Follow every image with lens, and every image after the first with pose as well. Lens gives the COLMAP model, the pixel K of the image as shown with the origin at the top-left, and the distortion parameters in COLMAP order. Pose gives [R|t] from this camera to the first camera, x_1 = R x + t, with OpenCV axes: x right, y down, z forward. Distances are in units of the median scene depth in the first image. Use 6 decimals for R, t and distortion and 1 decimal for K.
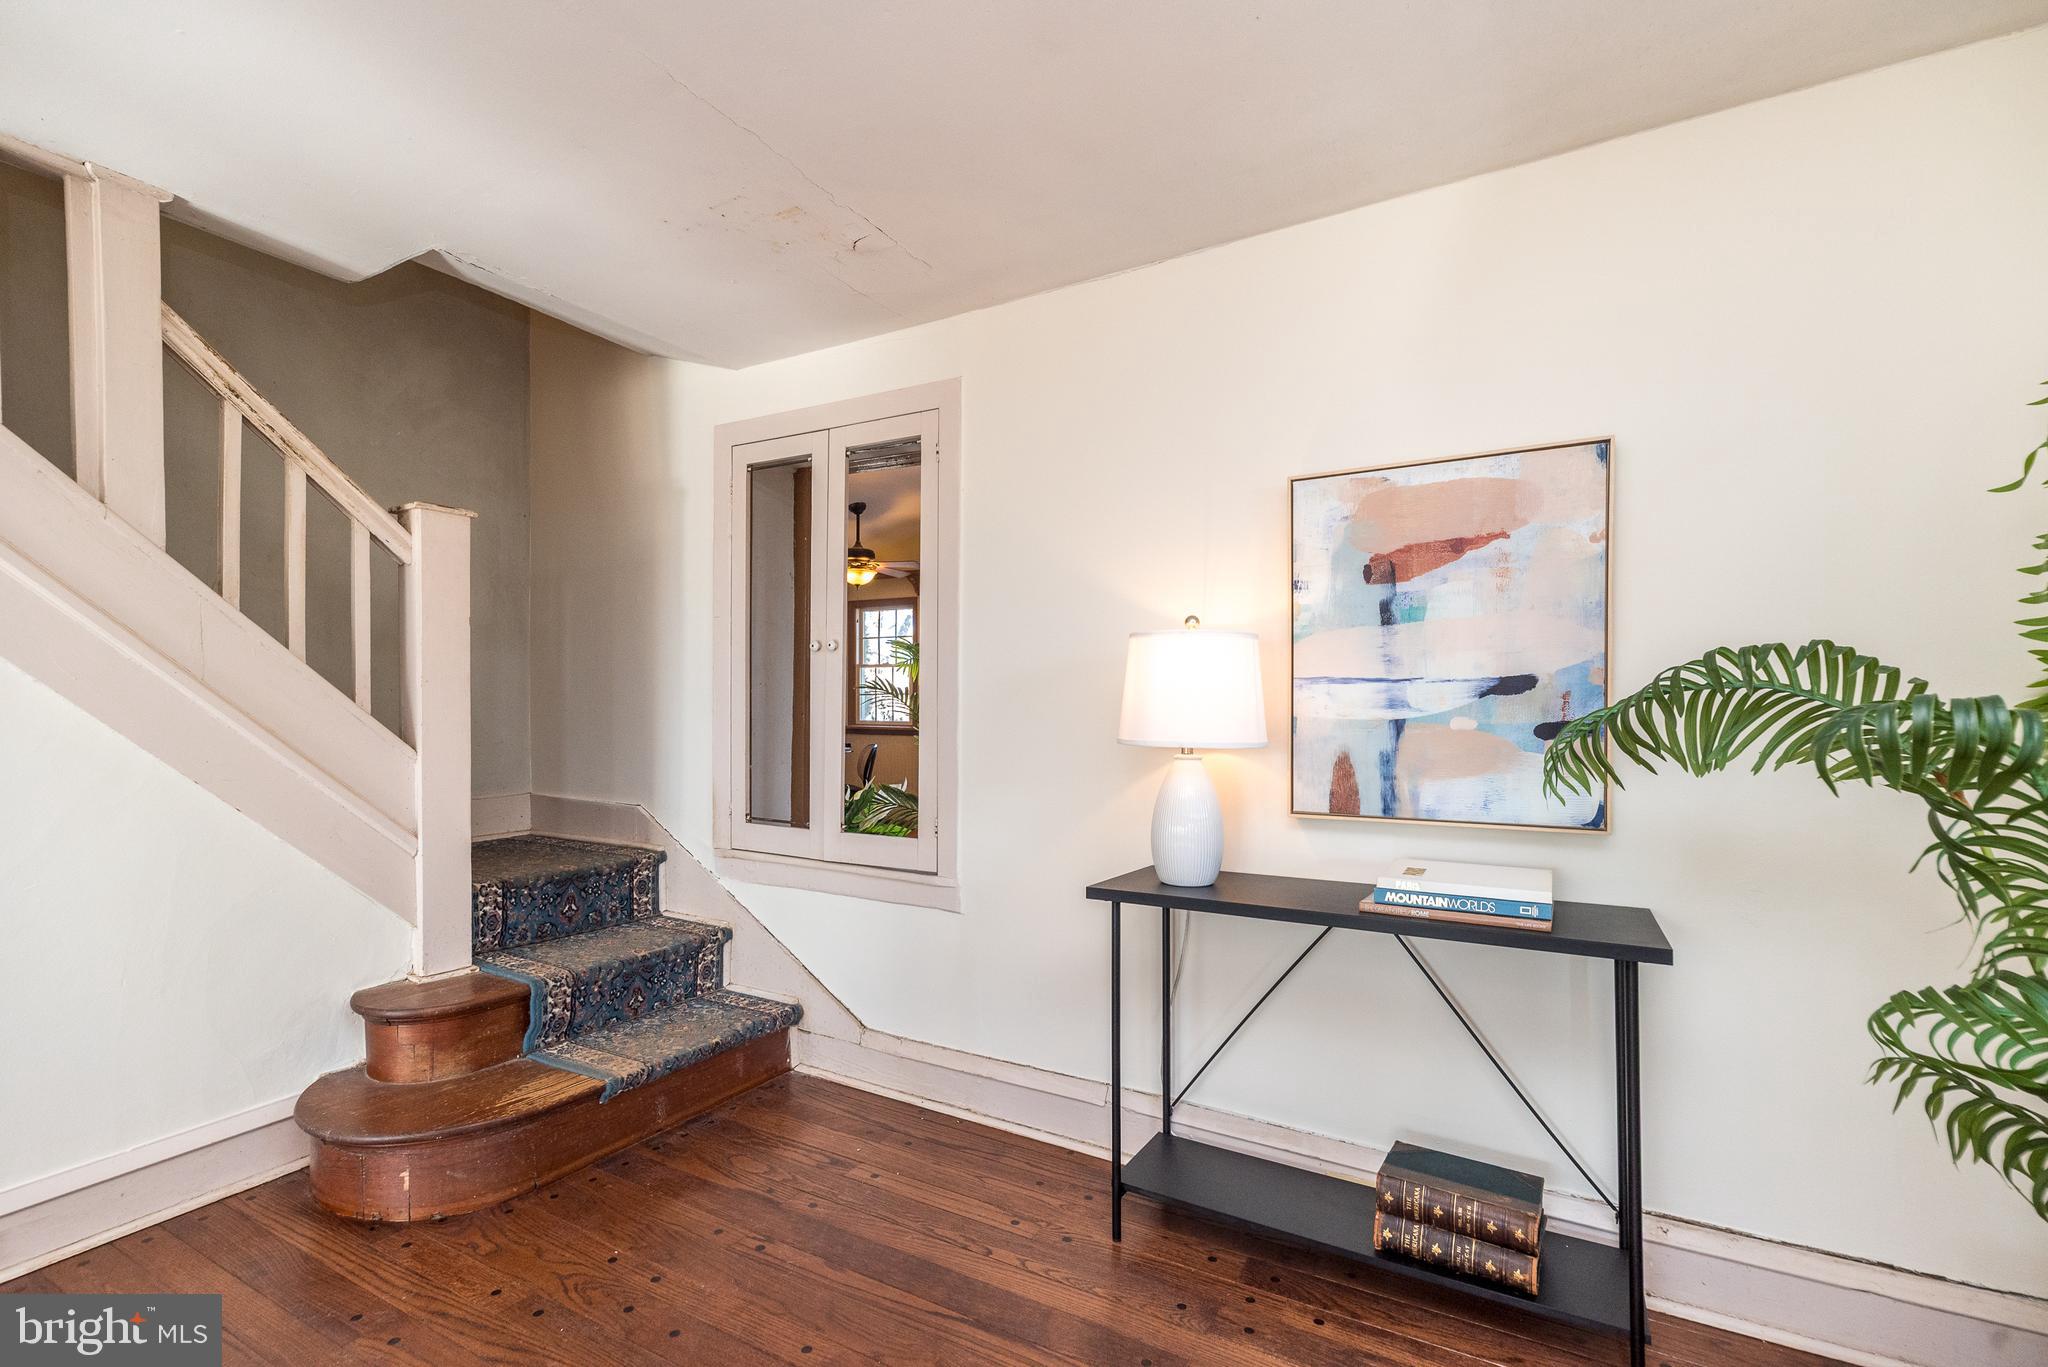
lens RADIAL K [[894.2, 0, 1025.5], [0, 894.2, 685.2], [0, 0, 1]] dist [0.000080, -0.000086]
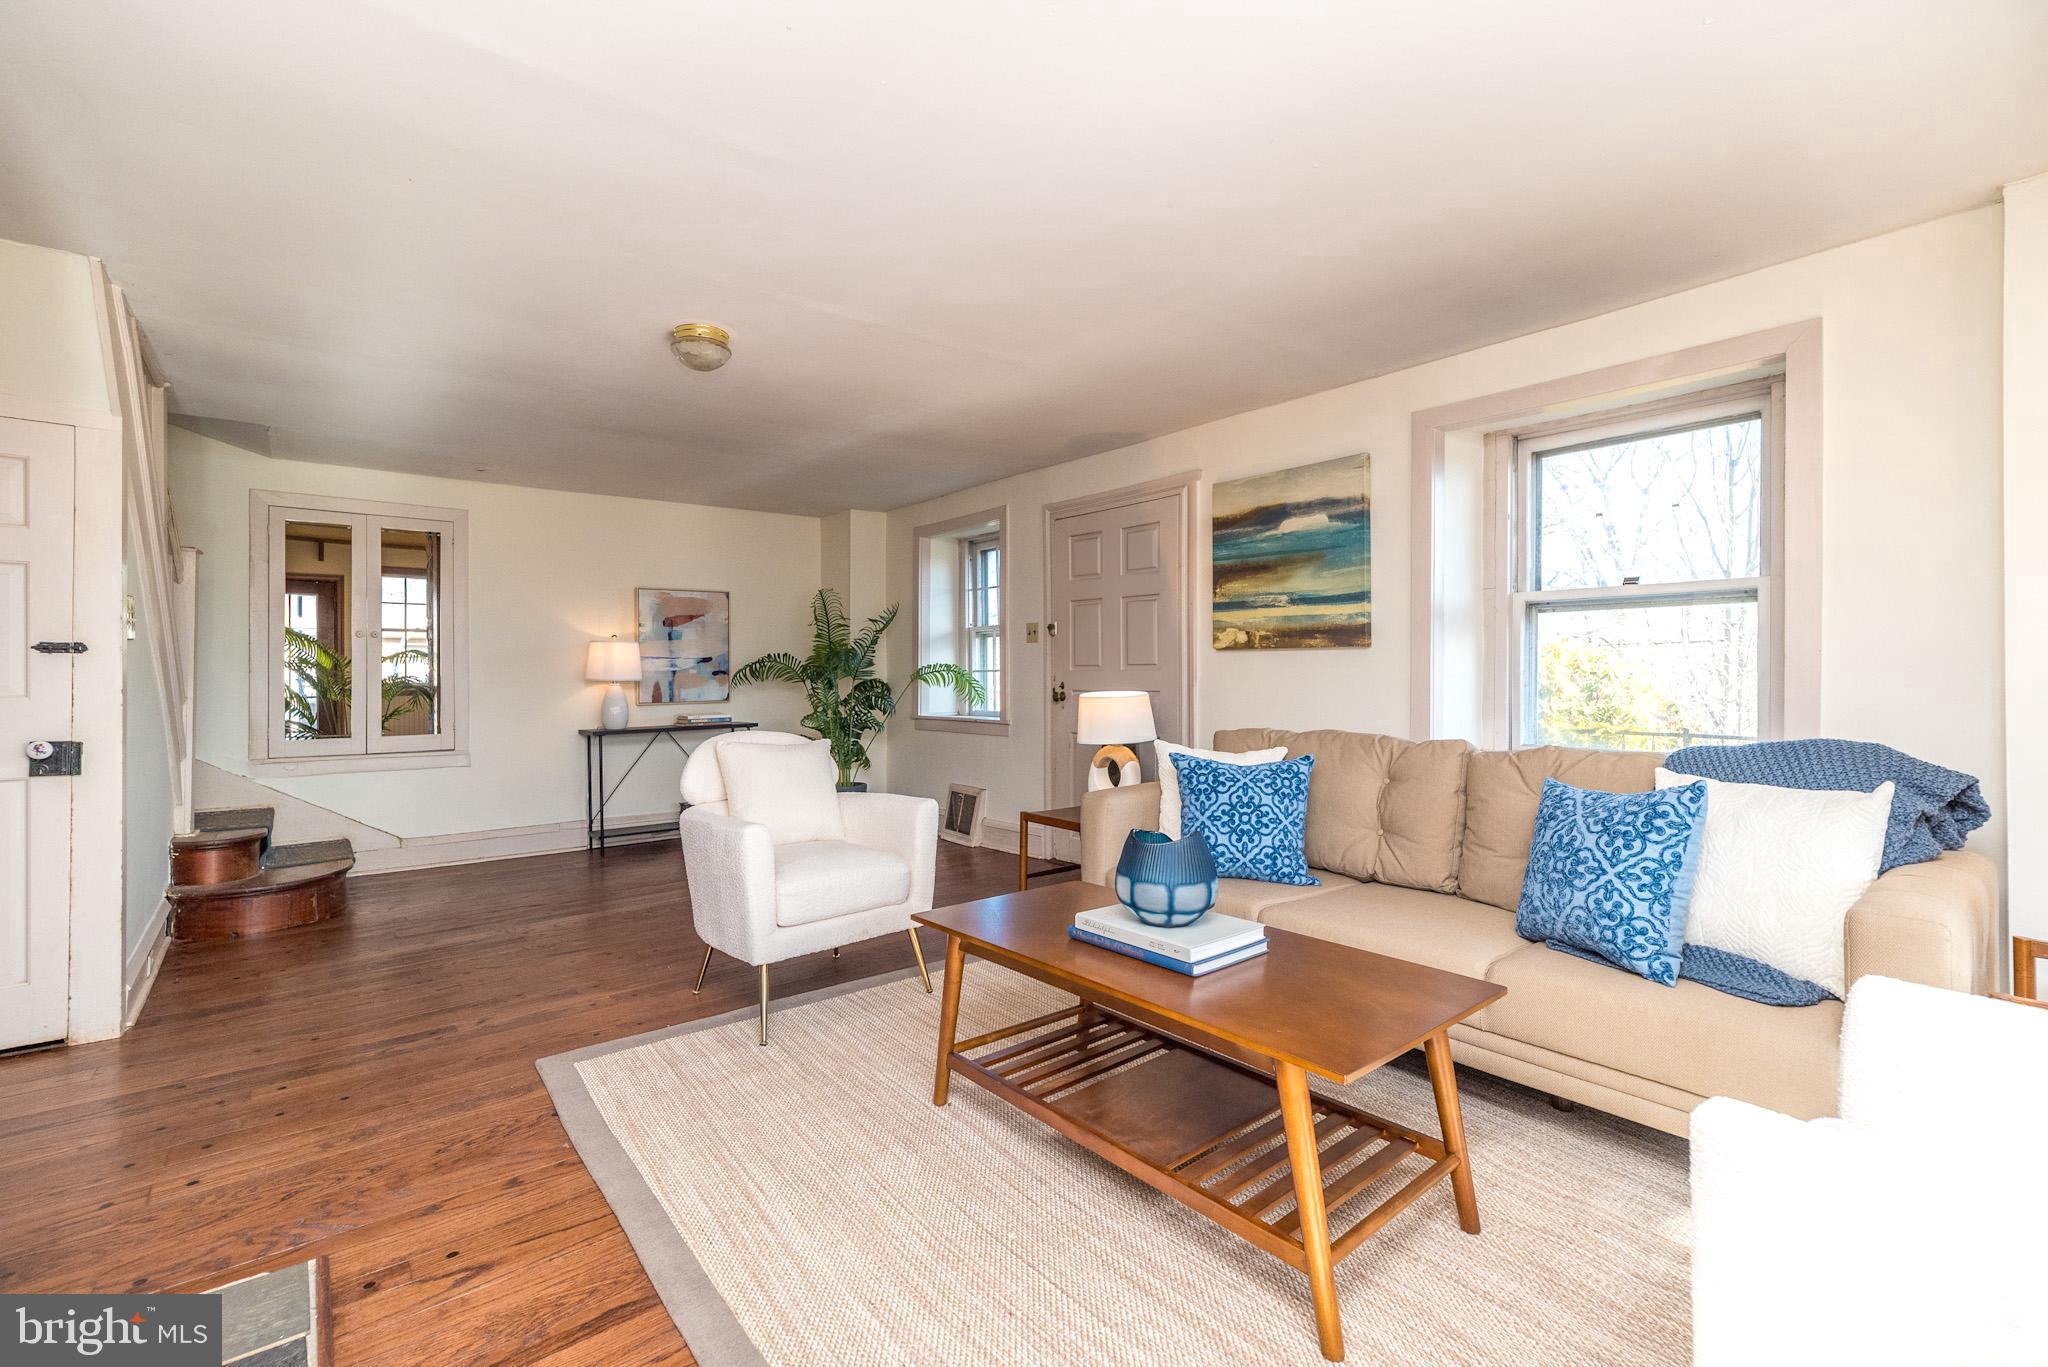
lens RADIAL K [[894.2, 0, 1025.5], [0, 894.2, 685.2], [0, 0, 1]] dist [0.000080, -0.000086]
pose [[0.366555, -0.006278, 0.930375, -2.018376], [0.001658, 0.999980, 0.006094, 0.071351], [-0.930395, -0.000691, 0.366558, -1.276099]]
